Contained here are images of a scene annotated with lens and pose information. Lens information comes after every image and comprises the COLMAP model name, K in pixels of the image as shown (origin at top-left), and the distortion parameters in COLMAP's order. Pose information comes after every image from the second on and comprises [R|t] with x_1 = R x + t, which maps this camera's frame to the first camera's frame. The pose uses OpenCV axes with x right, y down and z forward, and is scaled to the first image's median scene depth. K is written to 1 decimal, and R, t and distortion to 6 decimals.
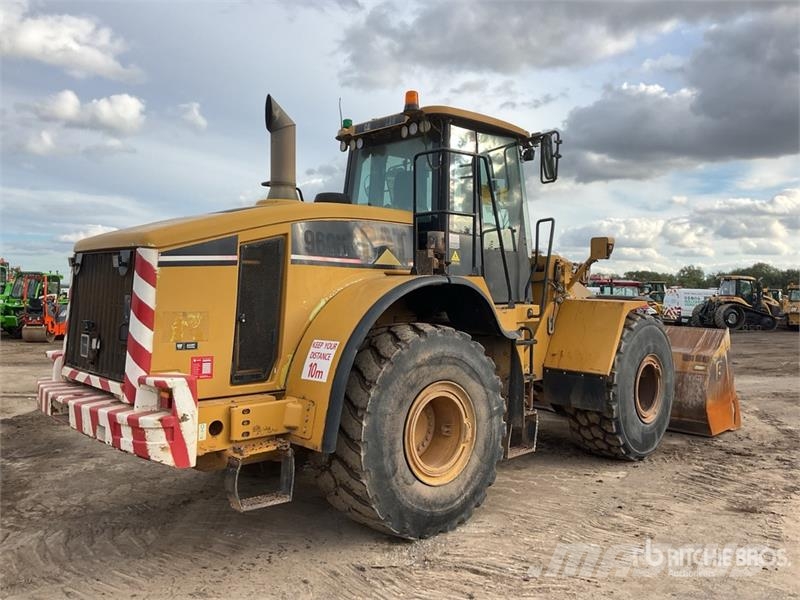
lens RADIAL K [[822.6, 0, 399.3], [0, 822.6, 284.9], [0, 0, 1]] dist [0.172868, 0.000601]
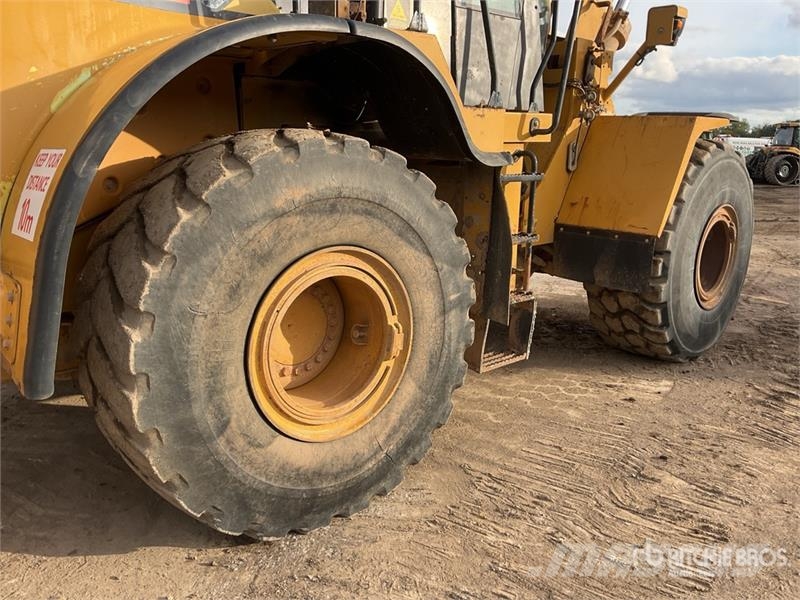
lens RADIAL K [[663.5, 0, 400.0], [0, 663.5, 300.0], [0, 0, 1]] dist [0.104508, -0.202004]
pose [[0.996624, 0.026810, -0.077596, 0.113587], [-0.009836, 0.977360, 0.211355, 0.058541], [0.081505, -0.209878, 0.974324, 0.562863]]
